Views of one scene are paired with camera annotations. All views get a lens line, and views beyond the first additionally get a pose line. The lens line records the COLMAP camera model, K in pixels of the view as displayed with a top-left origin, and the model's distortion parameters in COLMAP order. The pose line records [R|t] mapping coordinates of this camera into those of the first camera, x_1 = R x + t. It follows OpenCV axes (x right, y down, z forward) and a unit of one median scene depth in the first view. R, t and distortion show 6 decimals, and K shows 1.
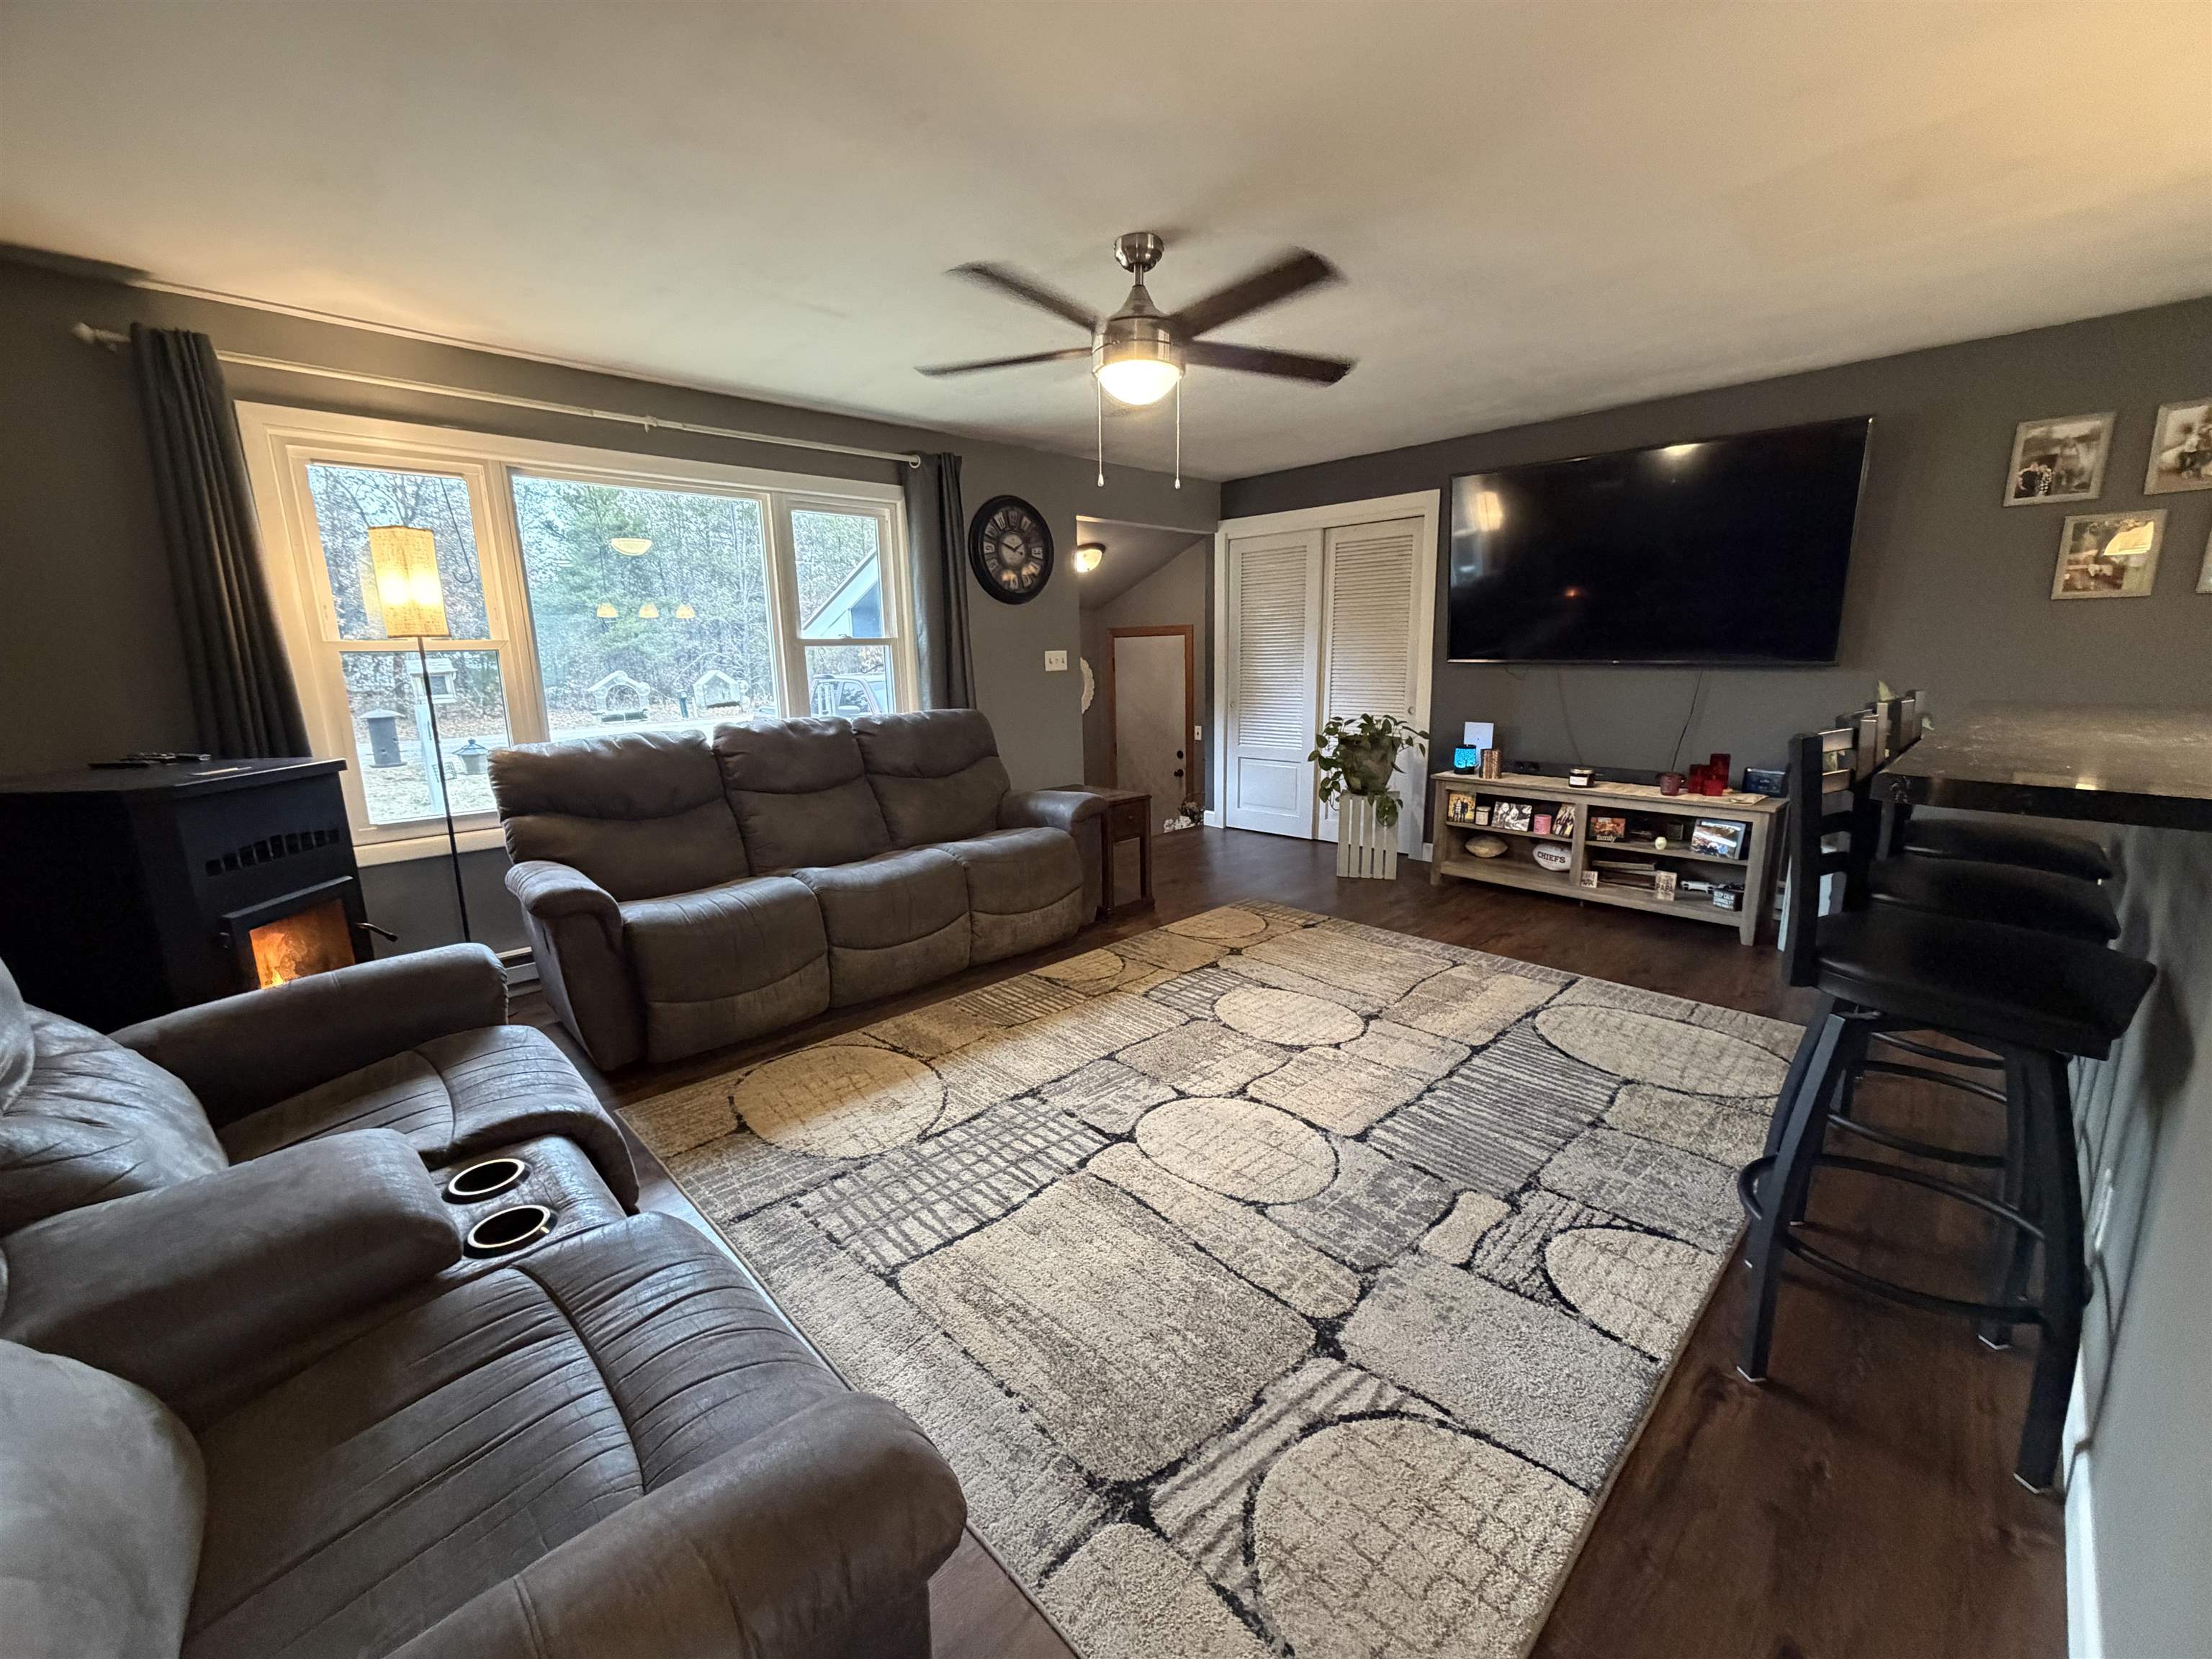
lens RADIAL K [[880.3, 0, 1105.1], [0, 880.3, 824.7], [0, 0, 1]] dist [-0.000970, 0.000383]
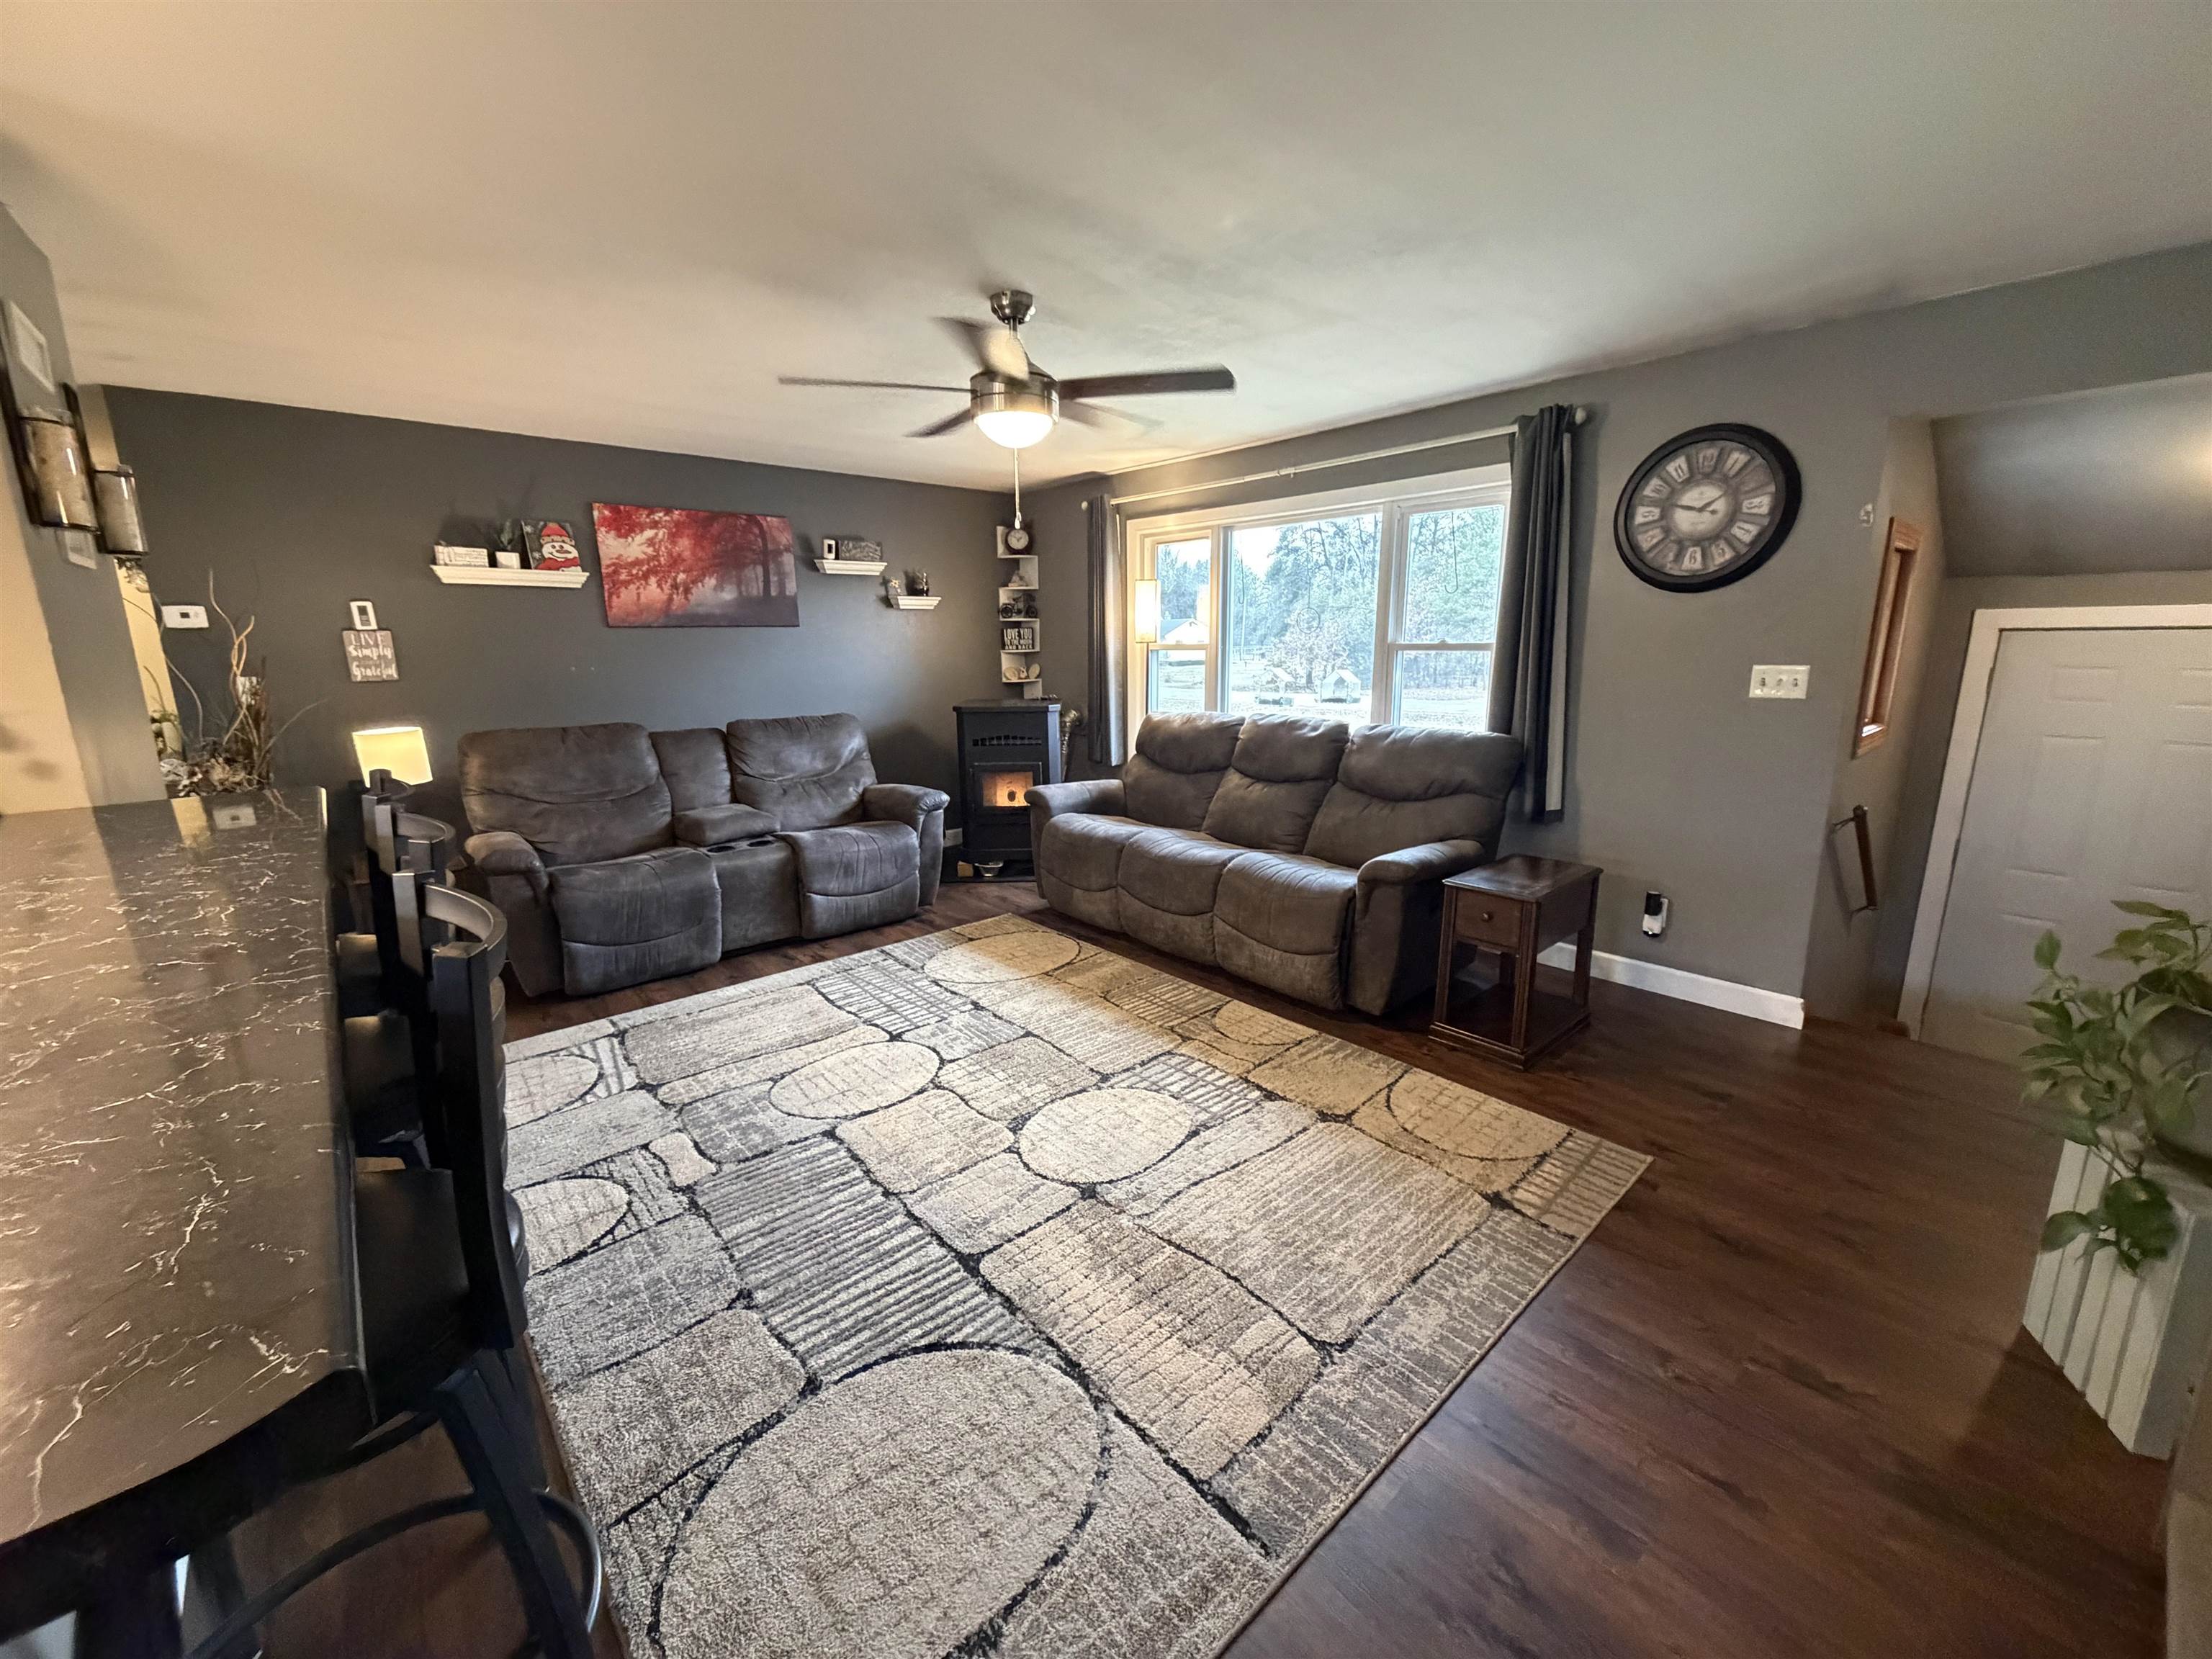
lens RADIAL K [[880.3, 0, 1104.8], [0, 880.3, 822.6], [0, 0, 1]] dist [-0.000970, 0.000383]
pose [[-0.038468, 0.224184, -0.973787, 1.038861], [-0.185020, 0.956060, 0.227412, -0.269438], [0.981982, 0.188918, 0.004700, 1.042904]]
